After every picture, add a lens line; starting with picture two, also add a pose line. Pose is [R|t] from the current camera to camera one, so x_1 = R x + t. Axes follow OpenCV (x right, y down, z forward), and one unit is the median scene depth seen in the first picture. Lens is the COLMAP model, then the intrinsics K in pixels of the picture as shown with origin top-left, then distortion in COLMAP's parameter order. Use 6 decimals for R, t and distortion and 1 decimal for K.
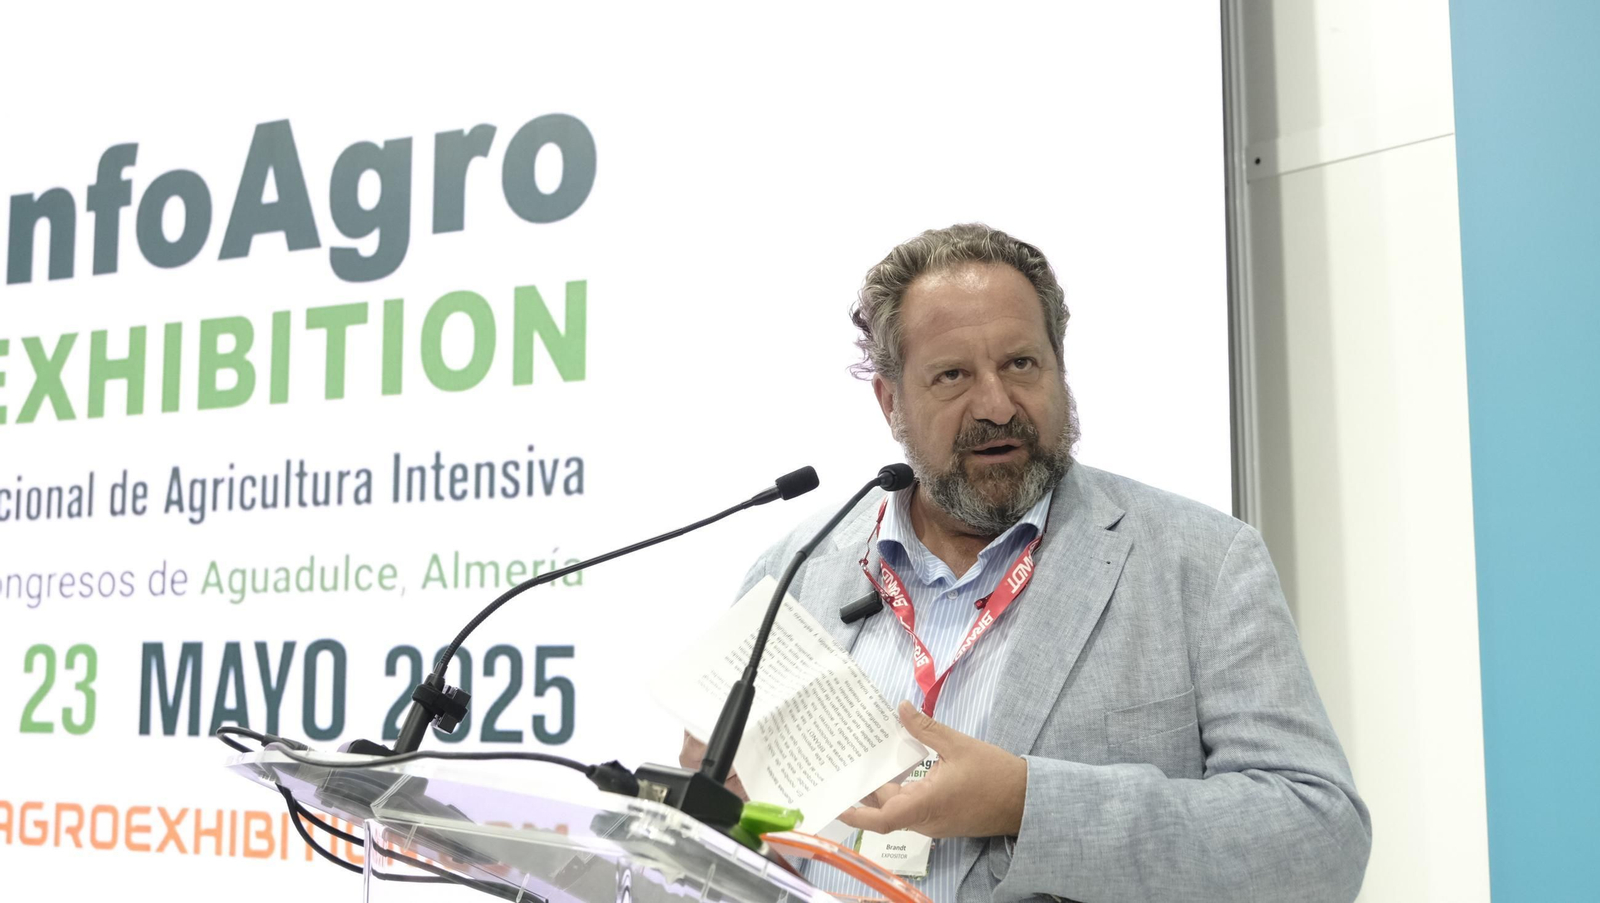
lens RADIAL K [[1886.5, 0, 798.8], [0, 1886.5, 452.0], [0, 0, 1]] dist [0.001082, 0.035043]
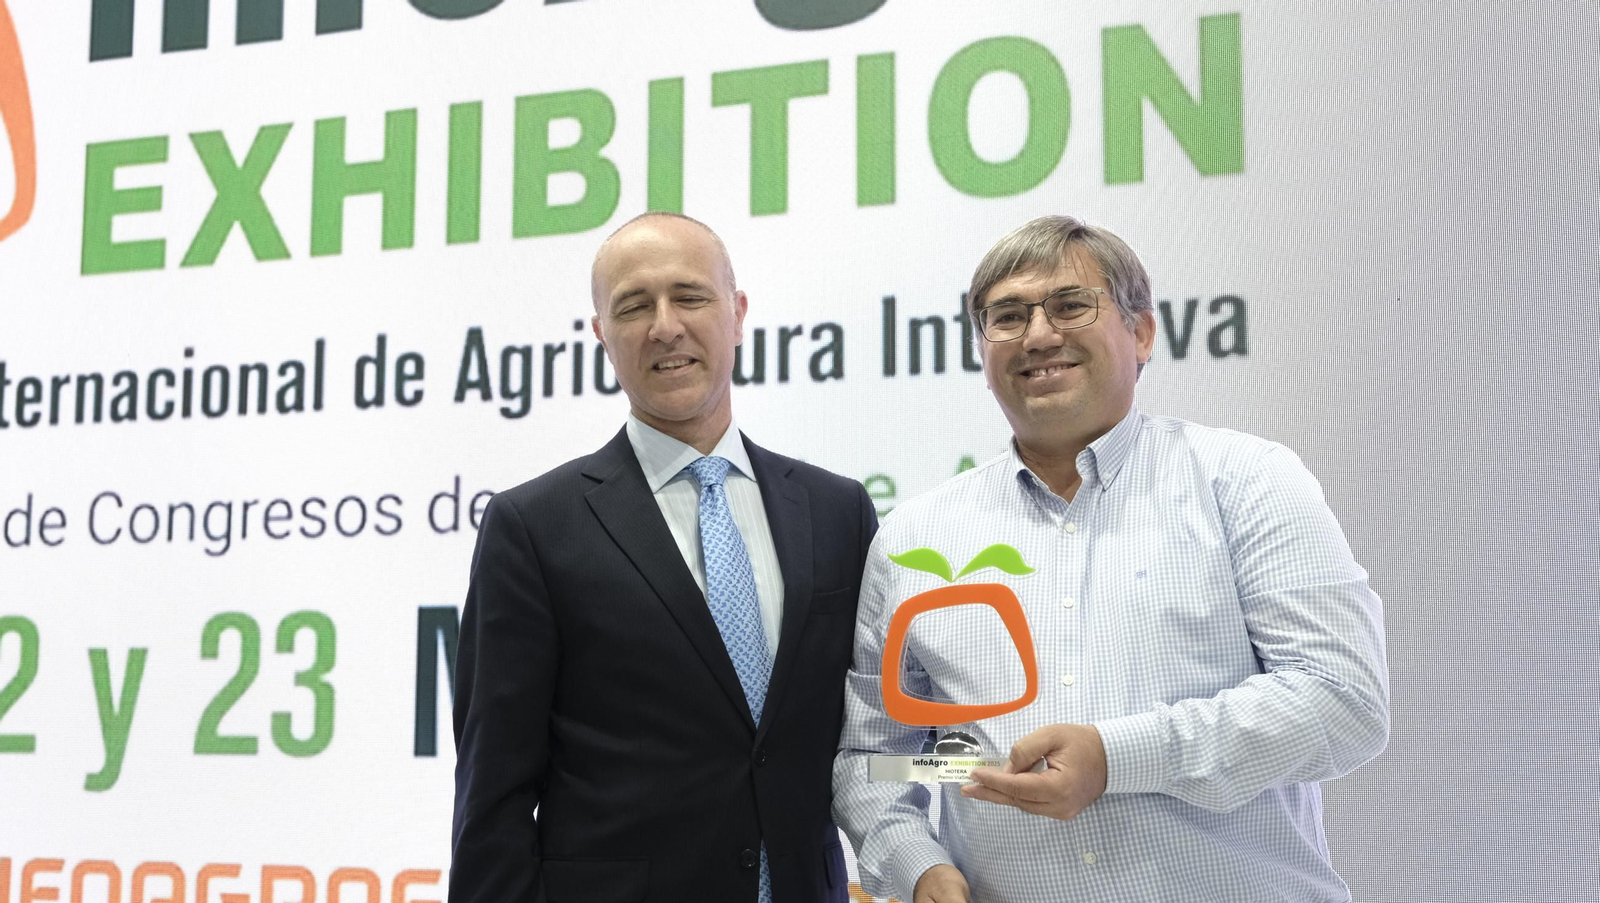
lens RADIAL K [[2090.5, 0, 805.9], [0, 2090.5, 454.7], [0, 0, 1]] dist [0.015285, 0.012593]
pose [[0.995906, 0.014586, 0.089212, -0.289221], [-0.012971, 0.999742, -0.018655, 0.063018], [-0.089461, 0.017422, 0.995838, 0.305392]]
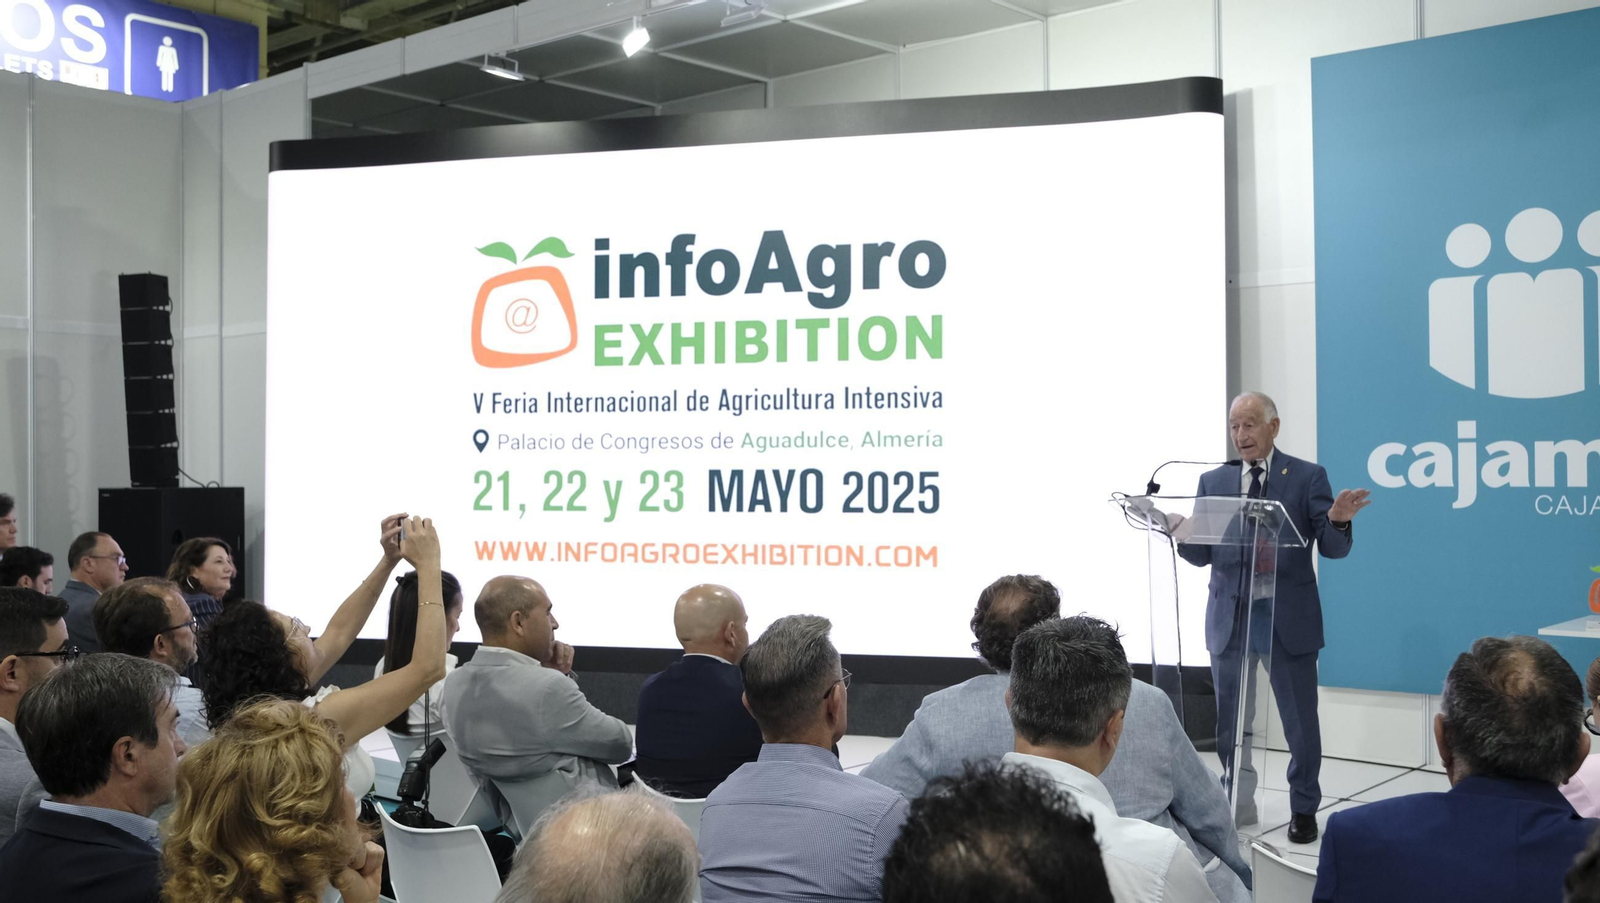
lens RADIAL K [[1587.0, 0, 800.0], [0, 1587.0, 451.5], [0, 0, 1]] dist [-0.003627, 0.003234]
pose [[0.986177, 0.004962, 0.165621, -0.560214], [-0.019721, 0.995961, 0.087591, -0.084318], [-0.164518, -0.089647, 0.982292, -0.832703]]
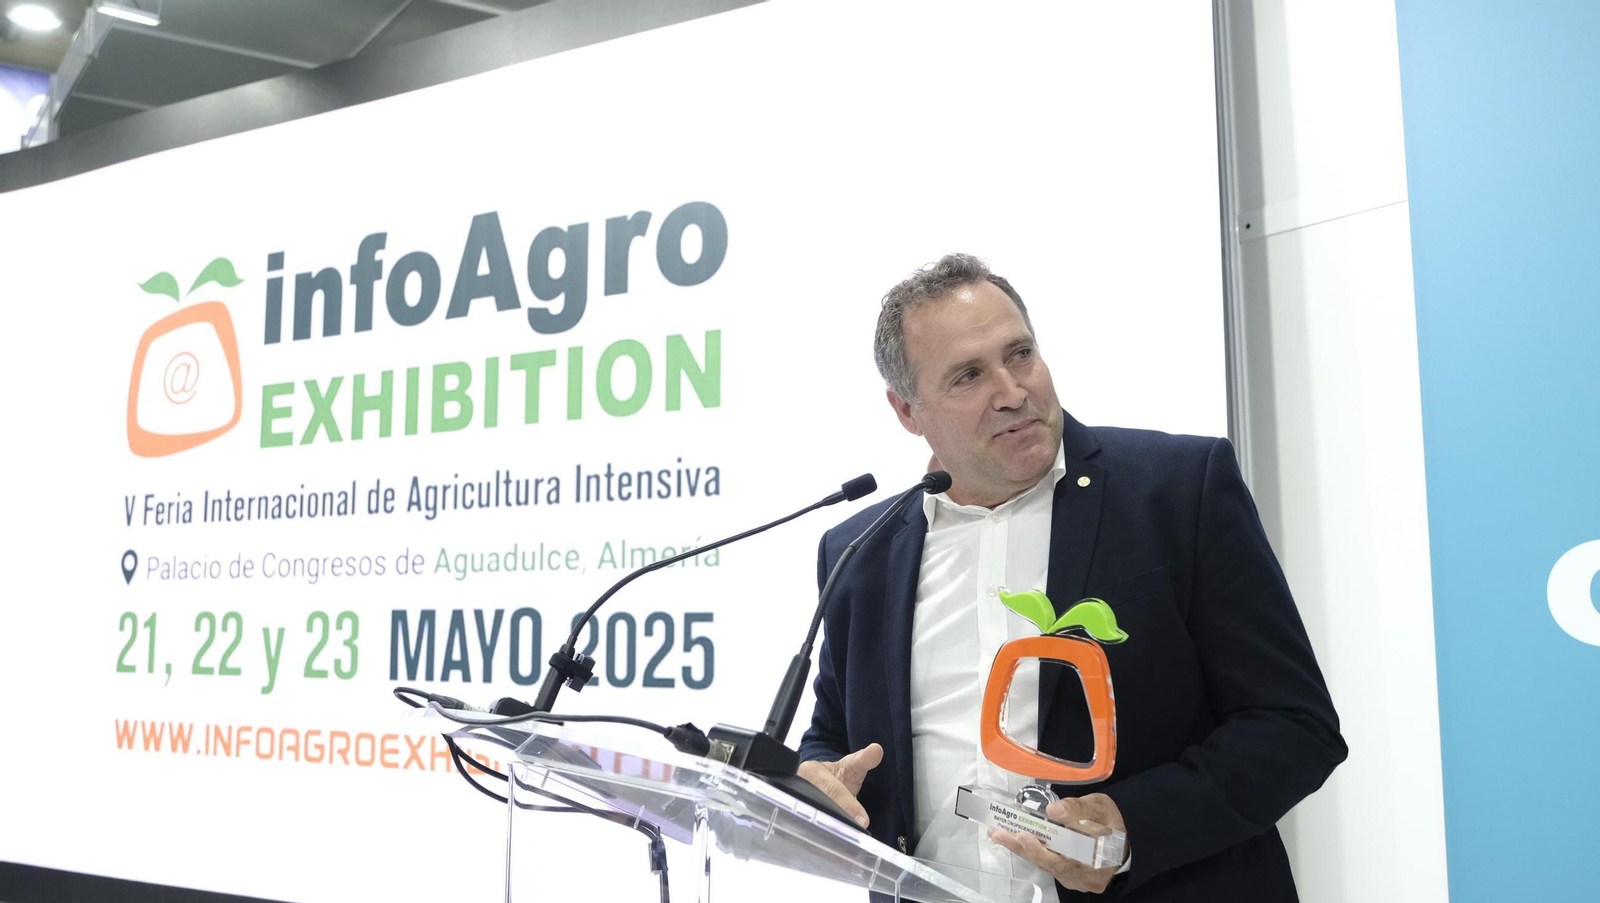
lens RADIAL K [[1421.7, 0, 800.0], [0, 1421.7, 451.5], [0, 0, 1]] dist [-0.013289, 0.002231]
pose [[0.997244, -0.010038, -0.073512, 0.011370], [0.009559, 0.999931, -0.006877, -0.000280], [0.073576, 0.006155, 0.997271, 0.030927]]
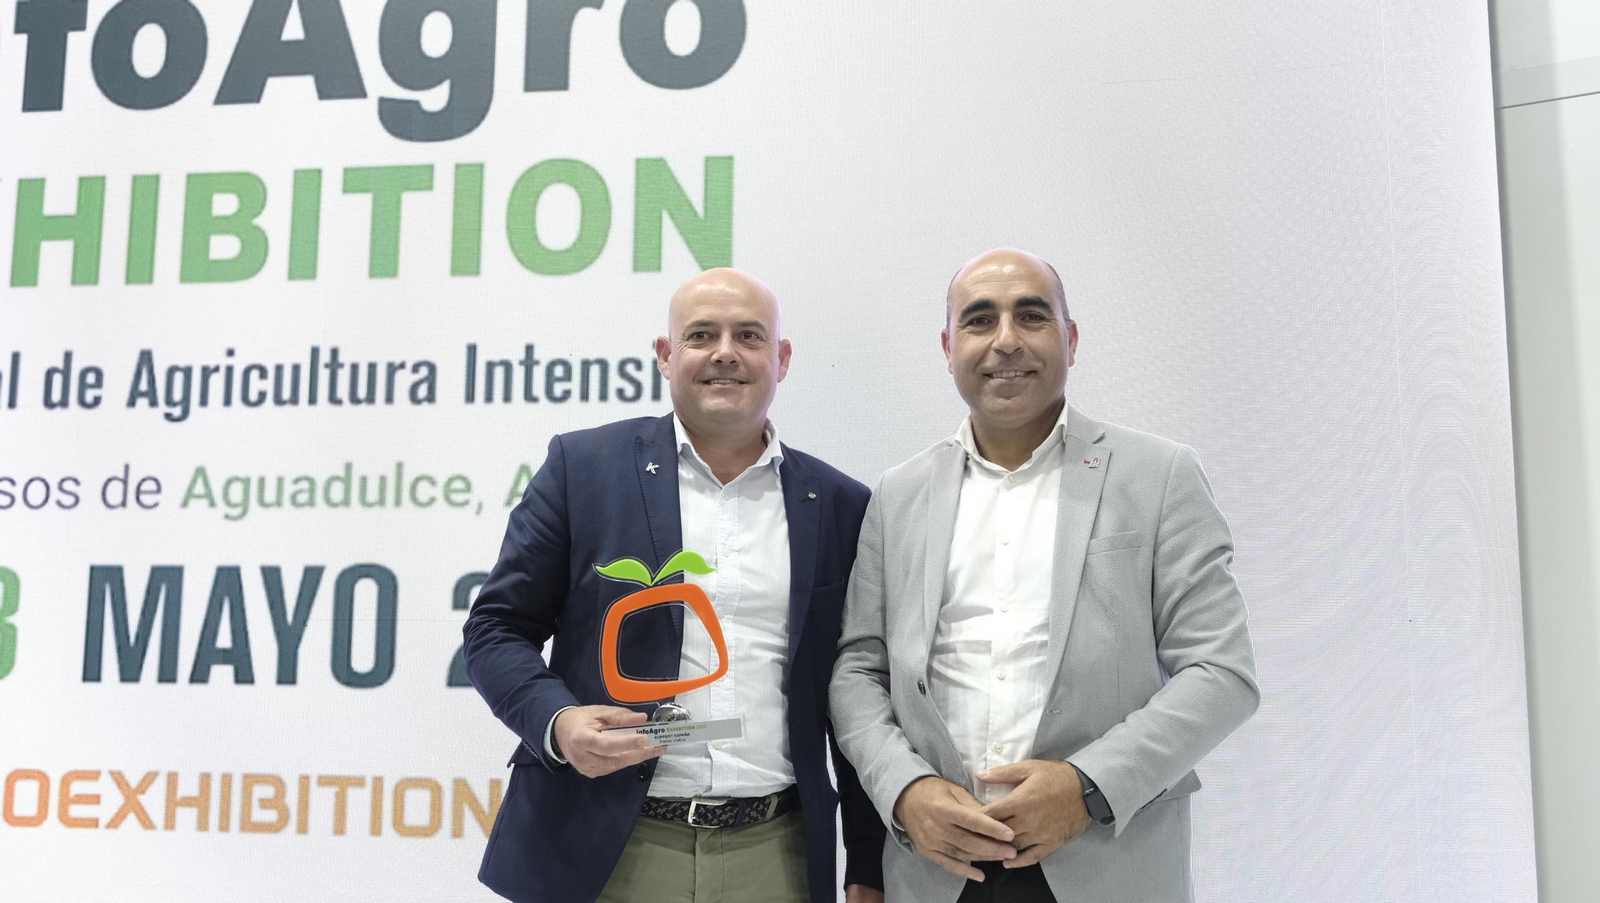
lens RADIAL K [[1670.2, 0, 801.1], [0, 1670.2, 452.0], [0, 0, 1]] dist [-0.030243, 0.065723]
pose [[0.950120, 0.053579, 0.307248, -0.287554], [-0.046208, 0.998444, -0.031222, 0.062171], [-0.308443, 0.015467, 0.951117, 0.240967]]
